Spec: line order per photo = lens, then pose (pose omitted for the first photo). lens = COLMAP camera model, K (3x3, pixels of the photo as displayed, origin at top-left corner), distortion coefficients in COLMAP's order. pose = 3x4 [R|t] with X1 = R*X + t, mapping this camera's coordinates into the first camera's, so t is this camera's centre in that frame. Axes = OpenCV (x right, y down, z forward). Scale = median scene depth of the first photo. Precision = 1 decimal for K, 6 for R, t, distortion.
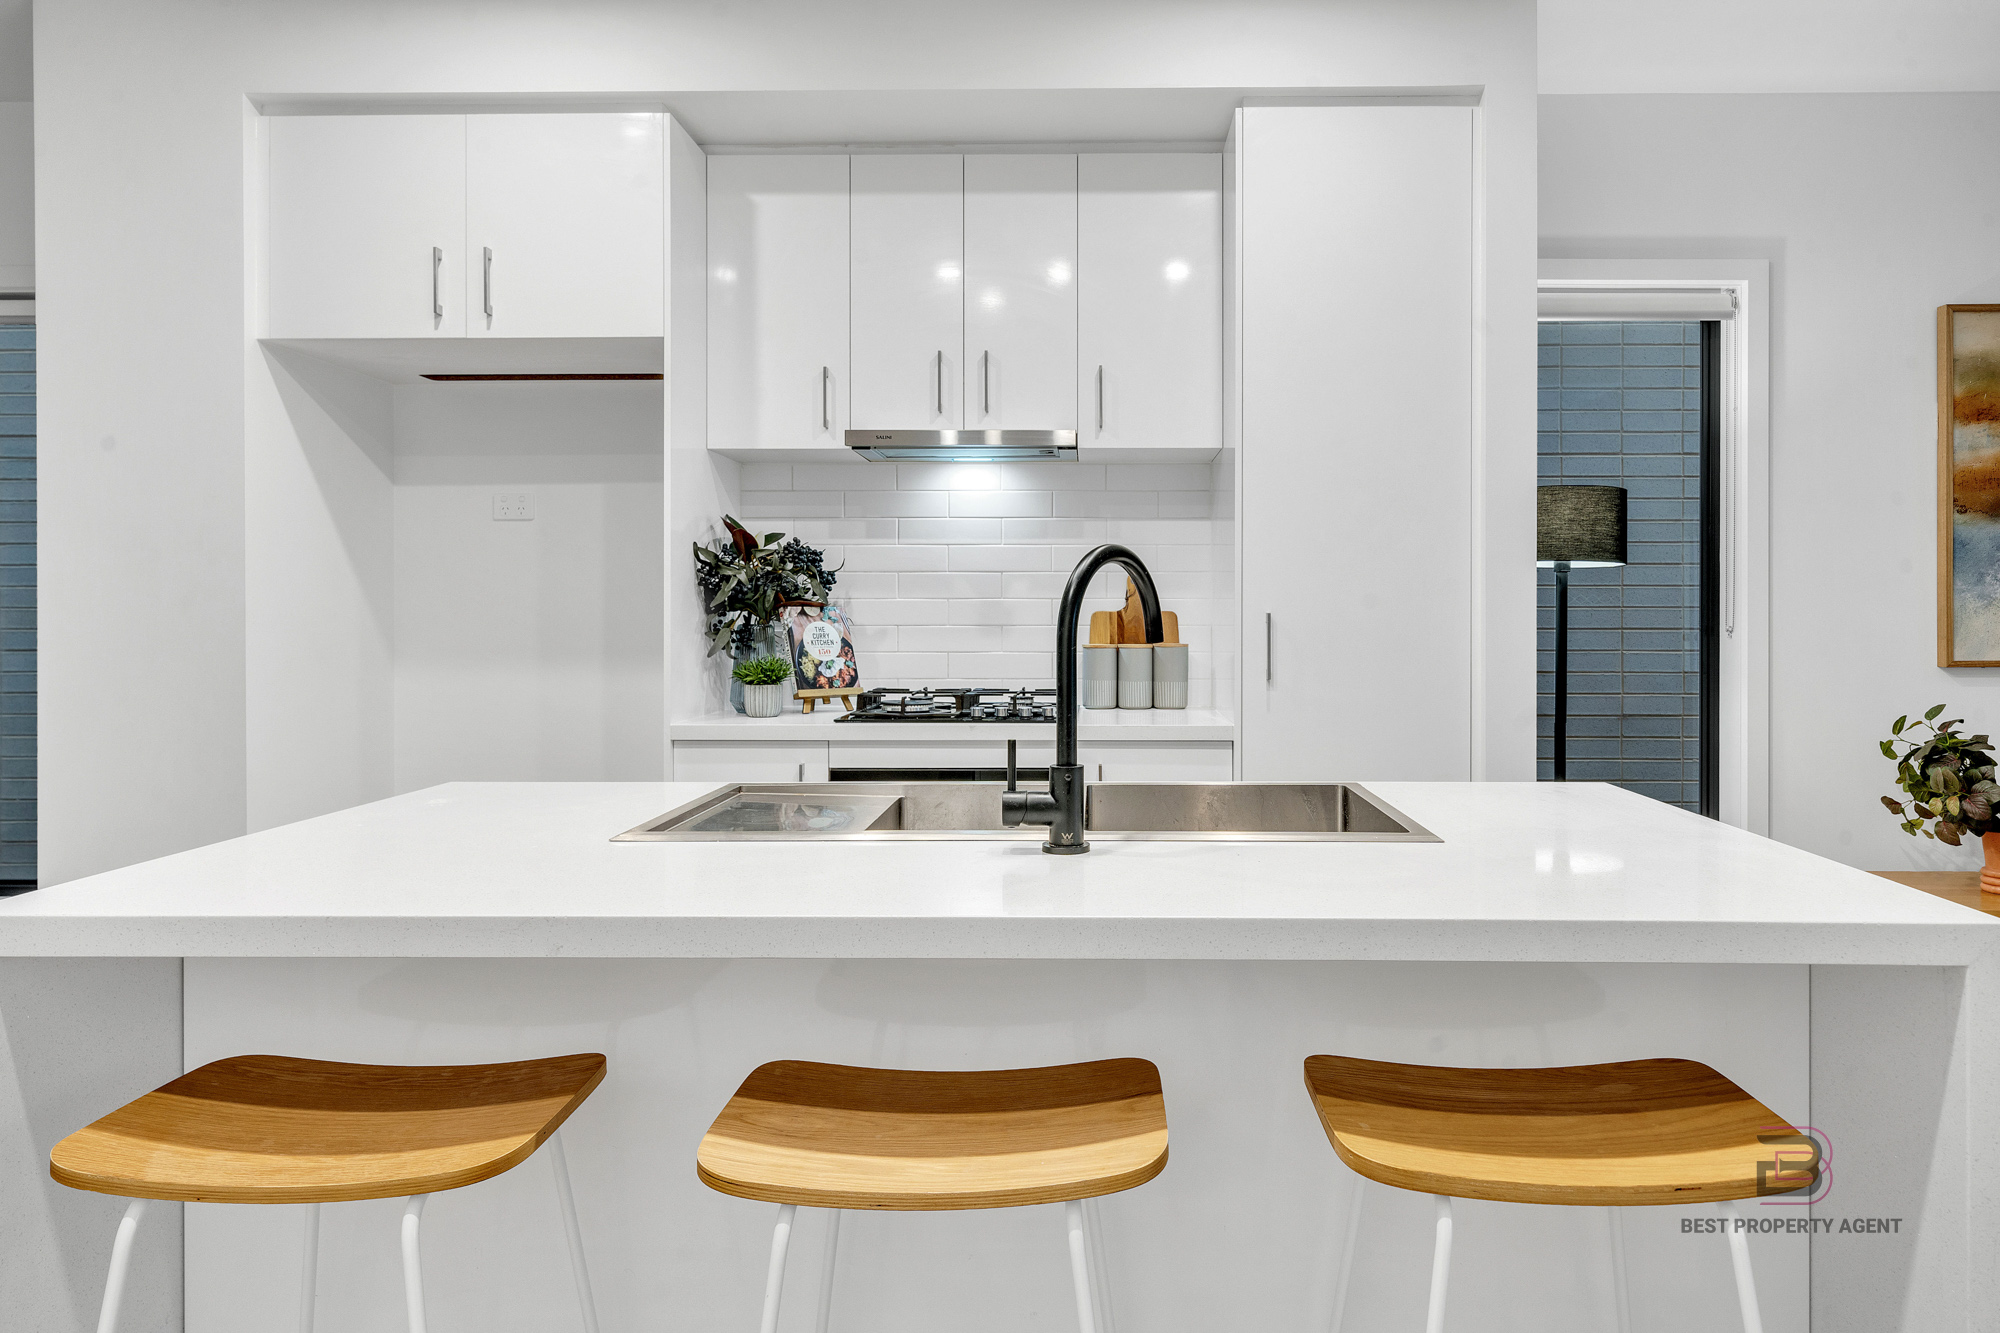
lens RADIAL K [[1245.3, 0, 1068.9], [0, 1245.3, 617.8], [0, 0, 1]] dist [0.001102, -0.000108]
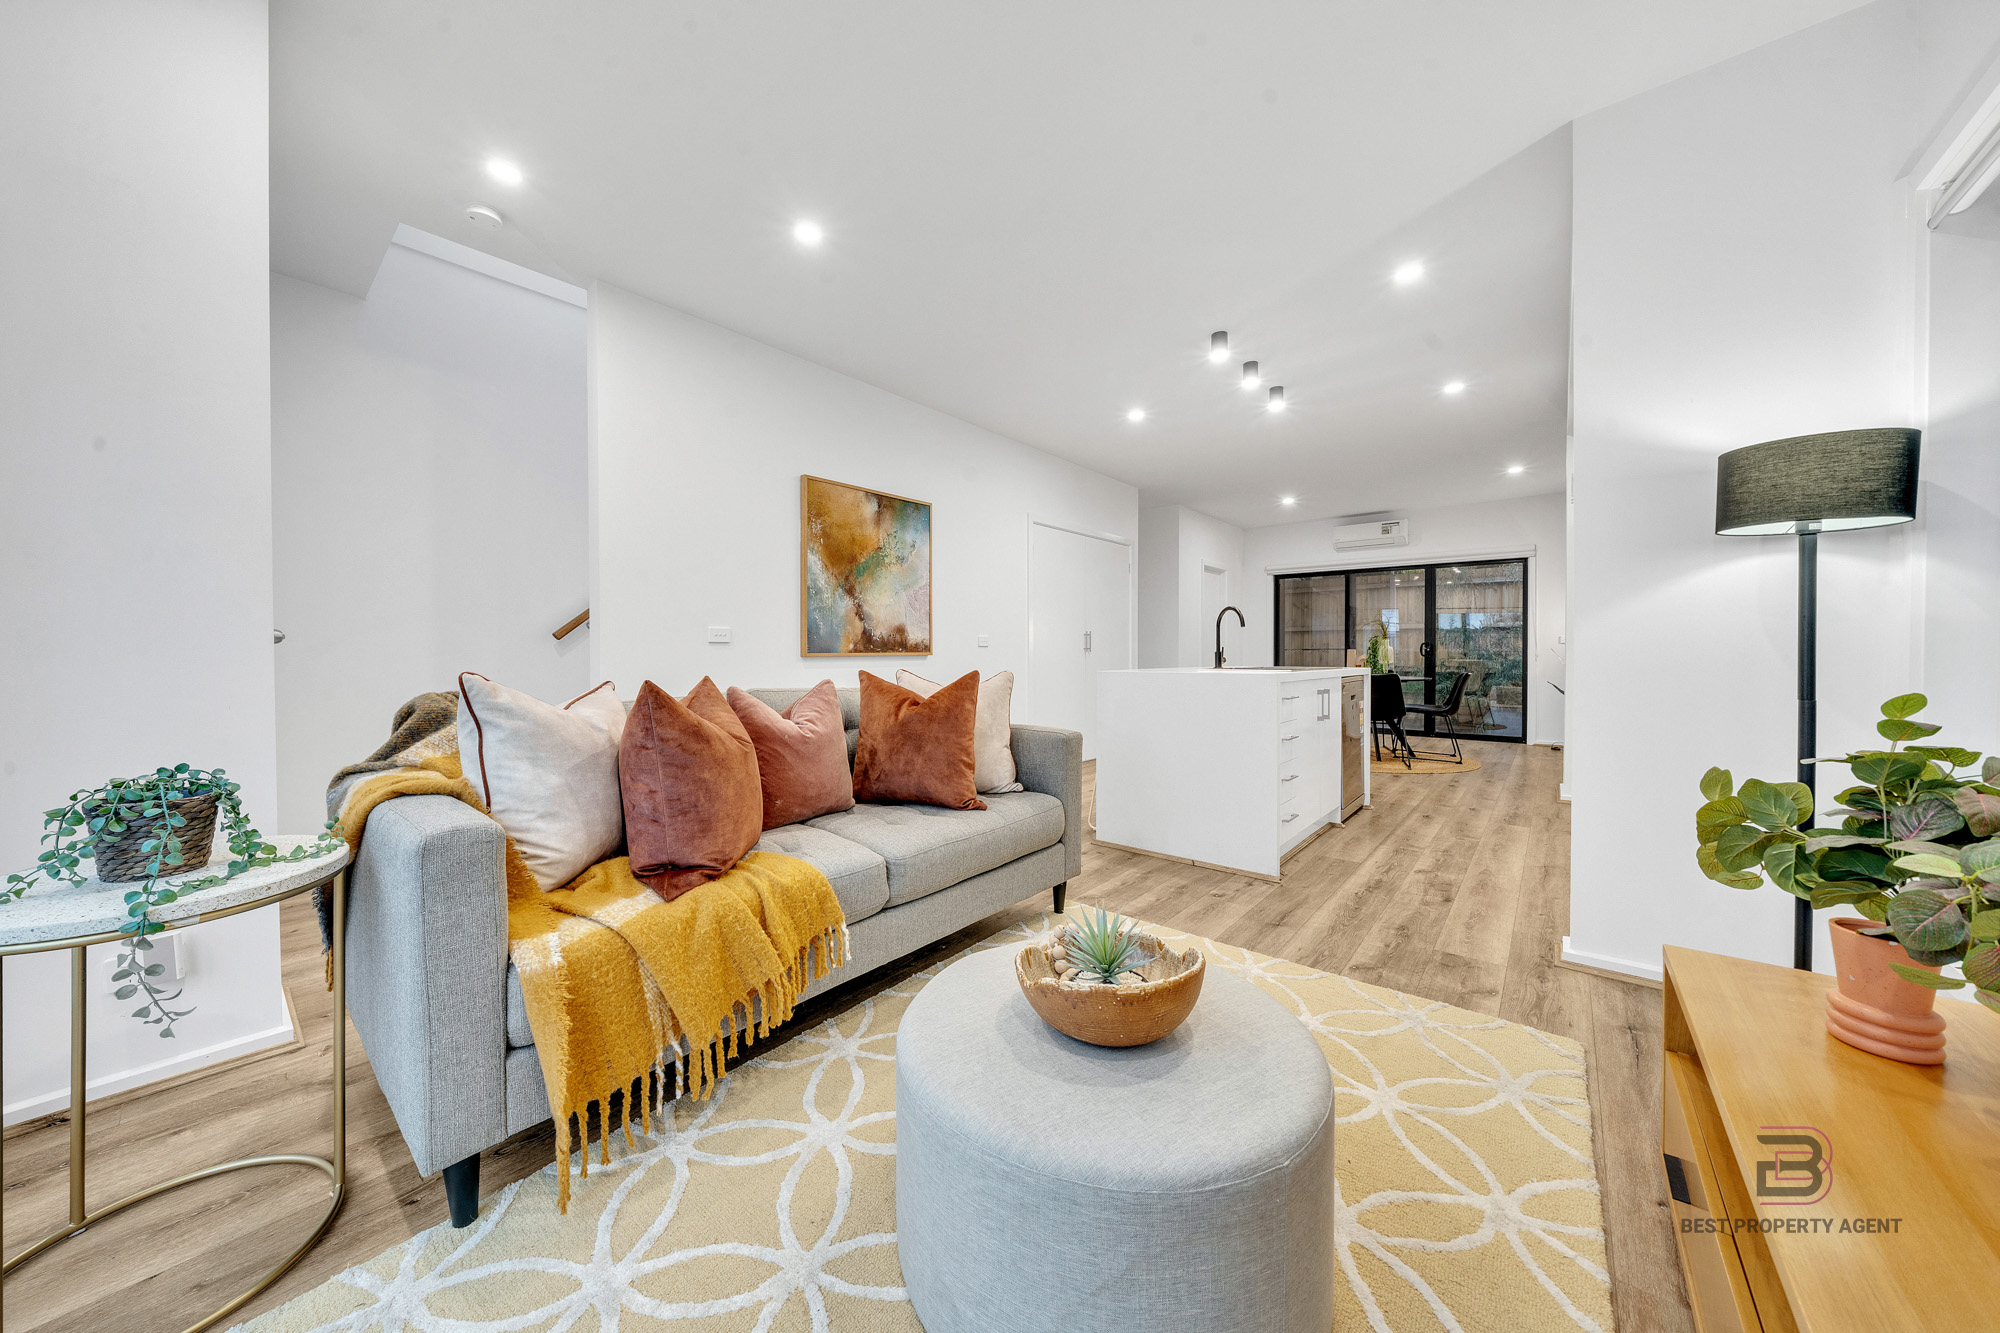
lens RADIAL K [[687.7, 0, 972.9], [0, 687.7, 655.7], [0, 0, 1]] dist [-0.000665, -0.000054]
pose [[-0.637201, 0.003511, -0.770689, 1.166257], [-0.003243, 0.999969, 0.007237, 0.048062], [0.770691, 0.007111, -0.637170, 0.844191]]
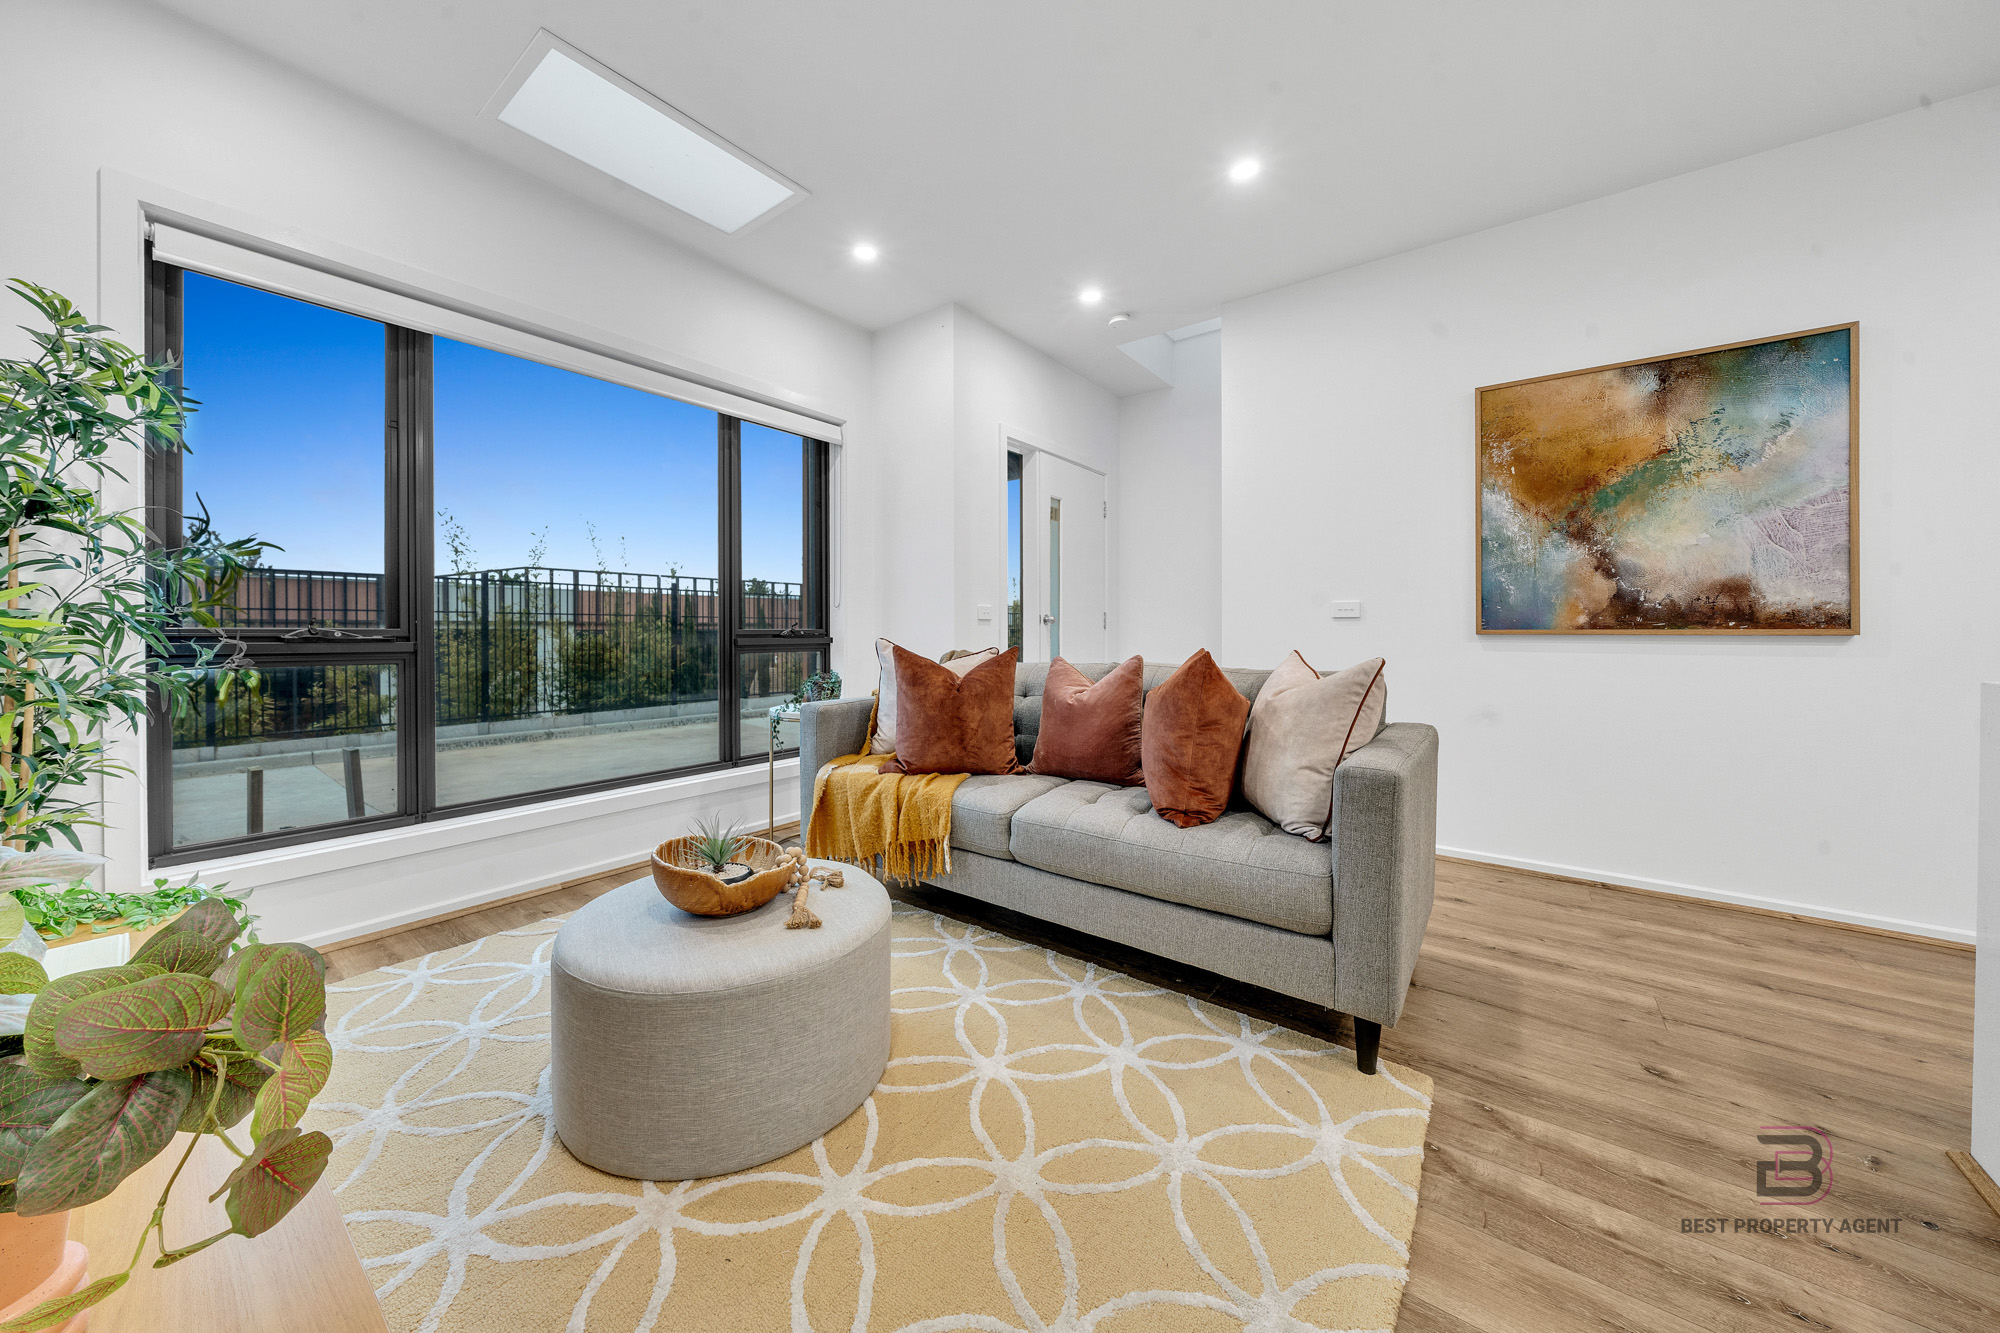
lens RADIAL K [[690.9, 0, 983.6], [0, 690.9, 630.1], [0, 0, 1]] dist [-0.001215, -0.000225]
pose [[-0.801697, -0.004768, 0.597712, 0.451415], [0.000870, 0.999958, 0.009144, 0.045715], [-0.597730, 0.007851, -0.801659, 0.942838]]
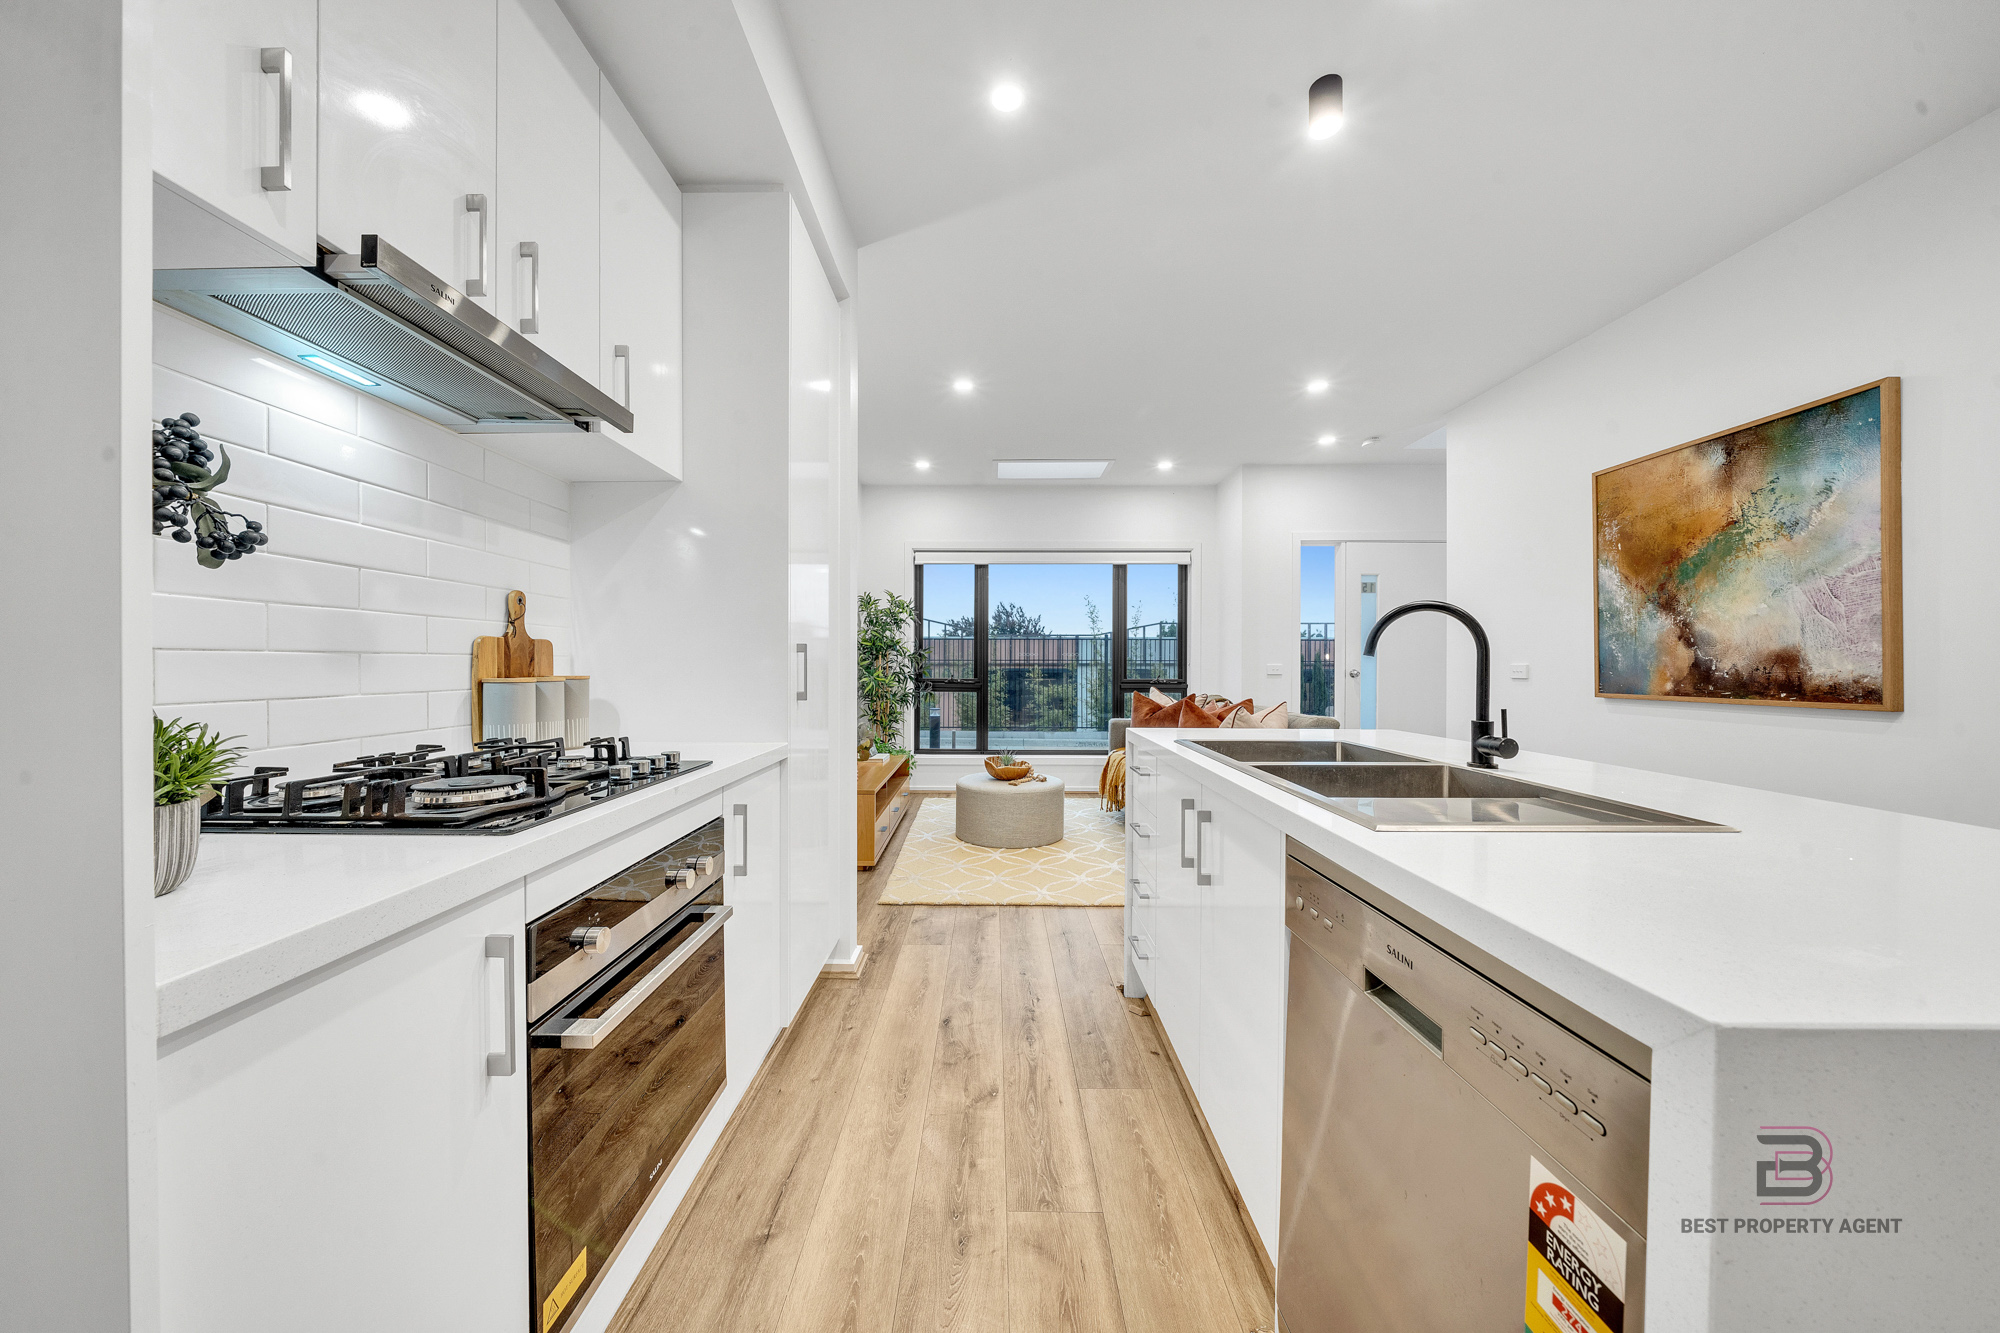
lens RADIAL K [[671.0, 0, 984.1], [0, 671.0, 666.9], [0, 0, 1]] dist [-0.000680, -0.000054]
pose [[-0.004918, -0.004543, 0.999978, -0.415288], [0.002025, 0.999988, 0.004553, 0.013117], [-0.999986, 0.002048, -0.004909, 0.729646]]
